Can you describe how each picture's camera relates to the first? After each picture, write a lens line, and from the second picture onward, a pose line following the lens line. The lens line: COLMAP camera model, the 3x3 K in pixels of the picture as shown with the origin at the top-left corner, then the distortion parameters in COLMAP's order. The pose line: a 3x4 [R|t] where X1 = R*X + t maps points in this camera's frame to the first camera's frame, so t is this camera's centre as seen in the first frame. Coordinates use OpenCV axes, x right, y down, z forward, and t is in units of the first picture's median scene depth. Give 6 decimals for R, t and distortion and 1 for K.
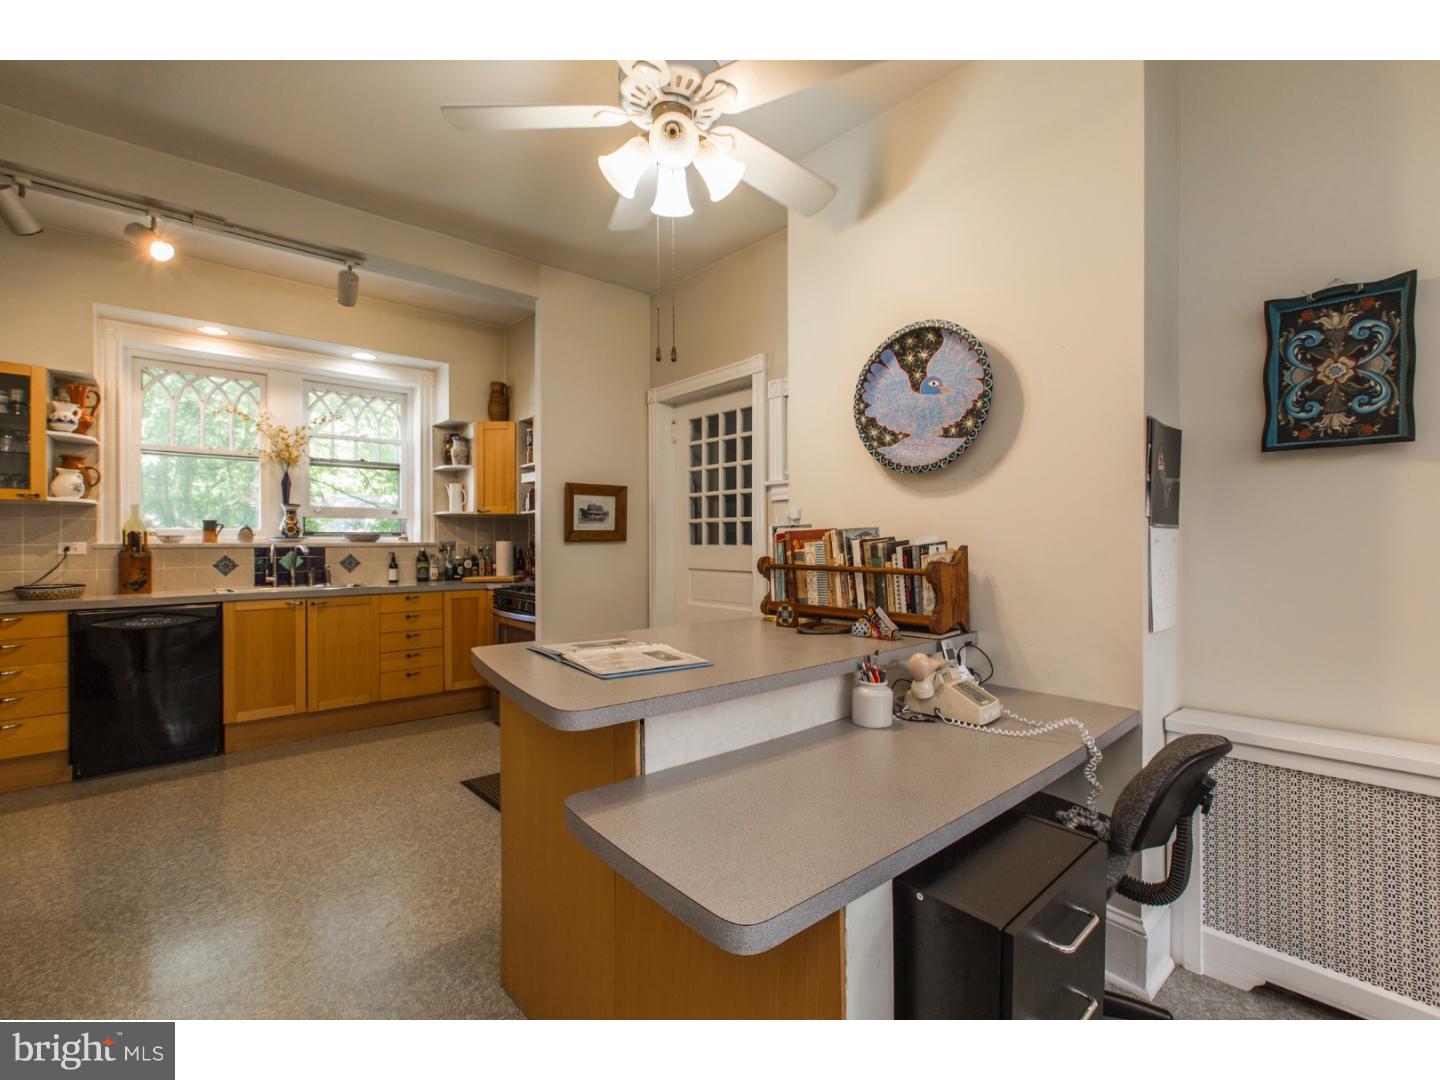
lens RADIAL K [[636.4, 0, 715.7], [0, 636.4, 536.8], [0, 0, 1]] dist [-0.000206, -0.000623]
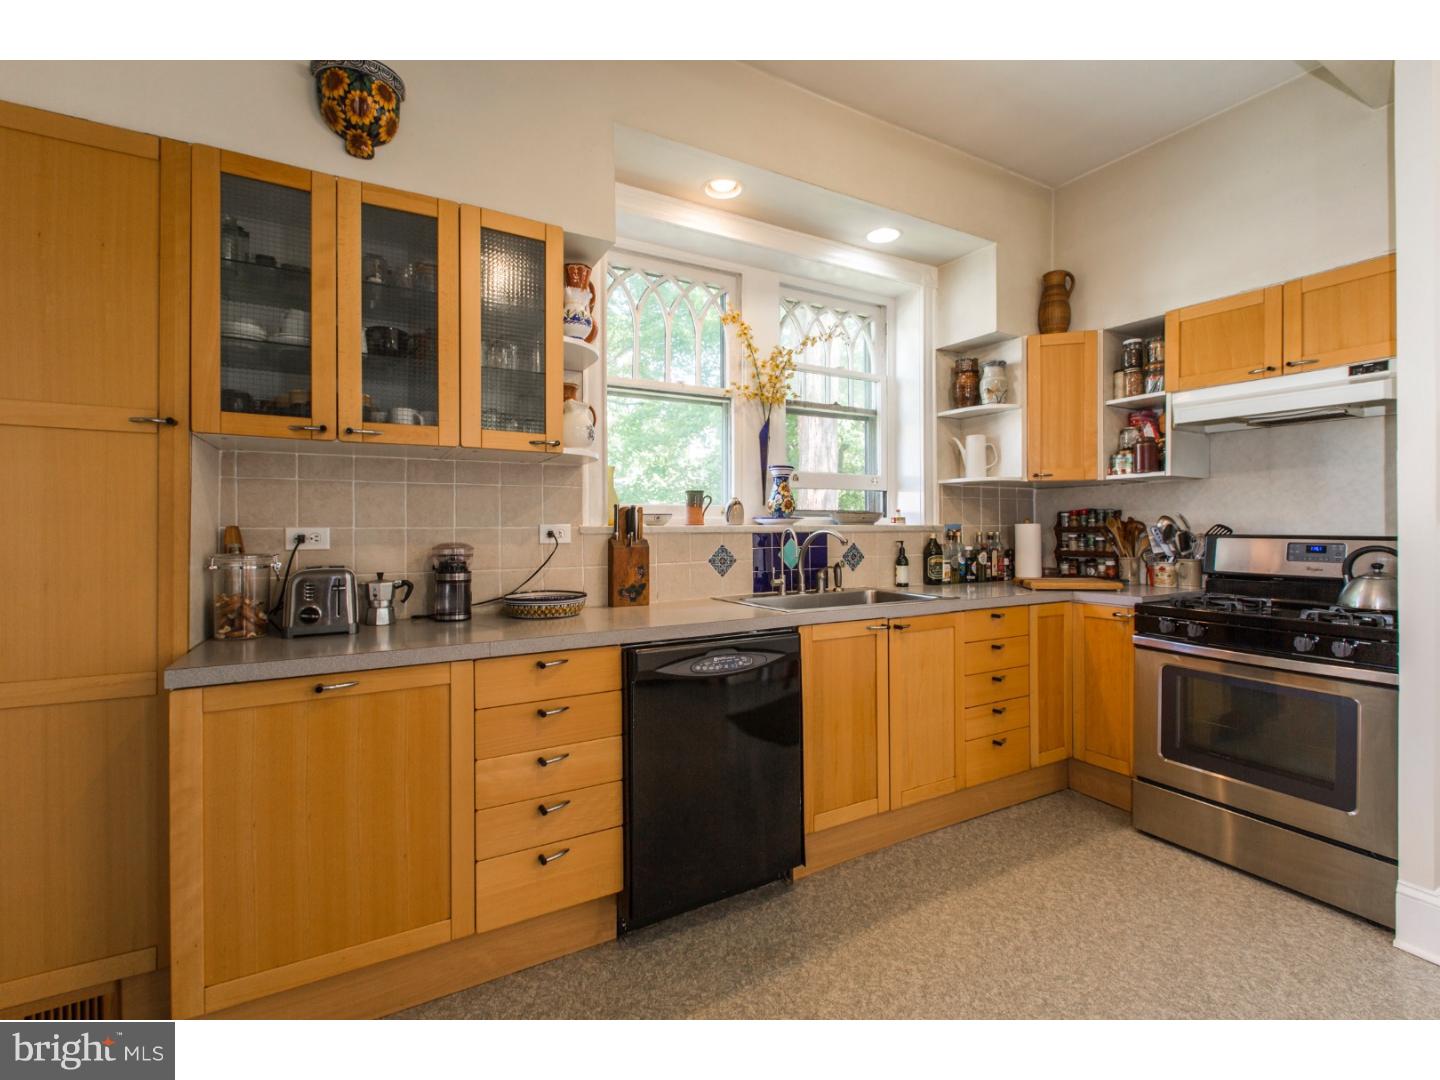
lens RADIAL K [[636.4, 0, 727.0], [0, 636.4, 530.3], [0, 0, 1]] dist [-0.000206, -0.000623]
pose [[0.978267, 0.001924, -0.207342, -0.577776], [0.000901, 0.999908, 0.013530, 0.005184], [0.207349, -0.013422, 0.978175, 0.336416]]
